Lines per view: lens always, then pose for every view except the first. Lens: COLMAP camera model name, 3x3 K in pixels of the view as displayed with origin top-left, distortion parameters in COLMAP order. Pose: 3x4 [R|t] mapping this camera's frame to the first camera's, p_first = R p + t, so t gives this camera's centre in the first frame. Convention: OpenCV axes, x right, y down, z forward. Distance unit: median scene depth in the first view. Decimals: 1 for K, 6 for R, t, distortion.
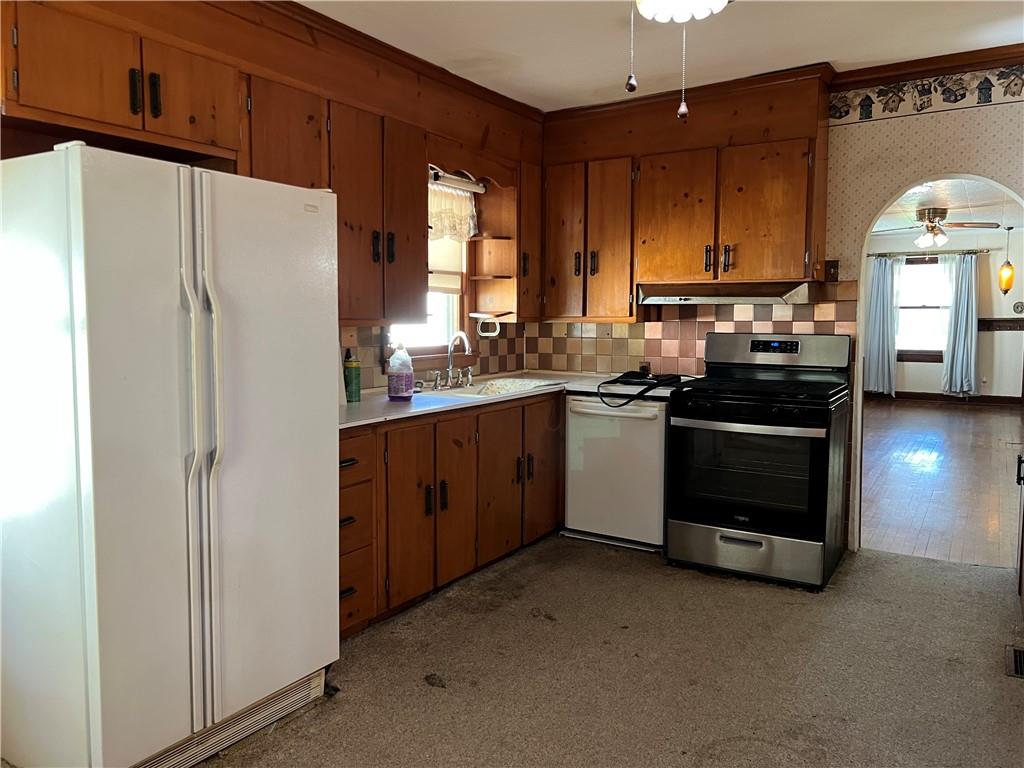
lens RADIAL K [[771.4, 0, 513.0], [0, 771.4, 358.1], [0, 0, 1]] dist [0.029333, -0.003064]
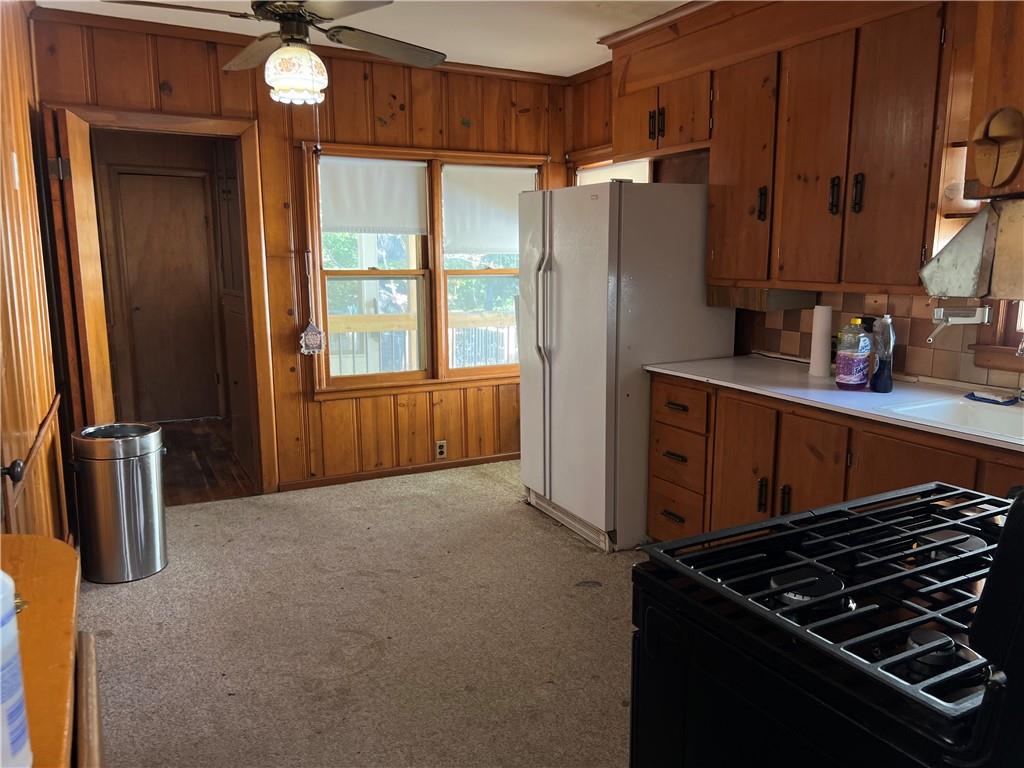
lens RADIAL K [[760.7, 0, 512.0], [0, 760.7, 384.0], [0, 0, 1]] dist [0.002896, -0.001123]
pose [[-0.504907, 0.144638, -0.850969, 0.821667], [-0.055147, 0.978442, 0.199025, -0.102061], [0.861410, 0.147418, -0.486045, 1.276687]]
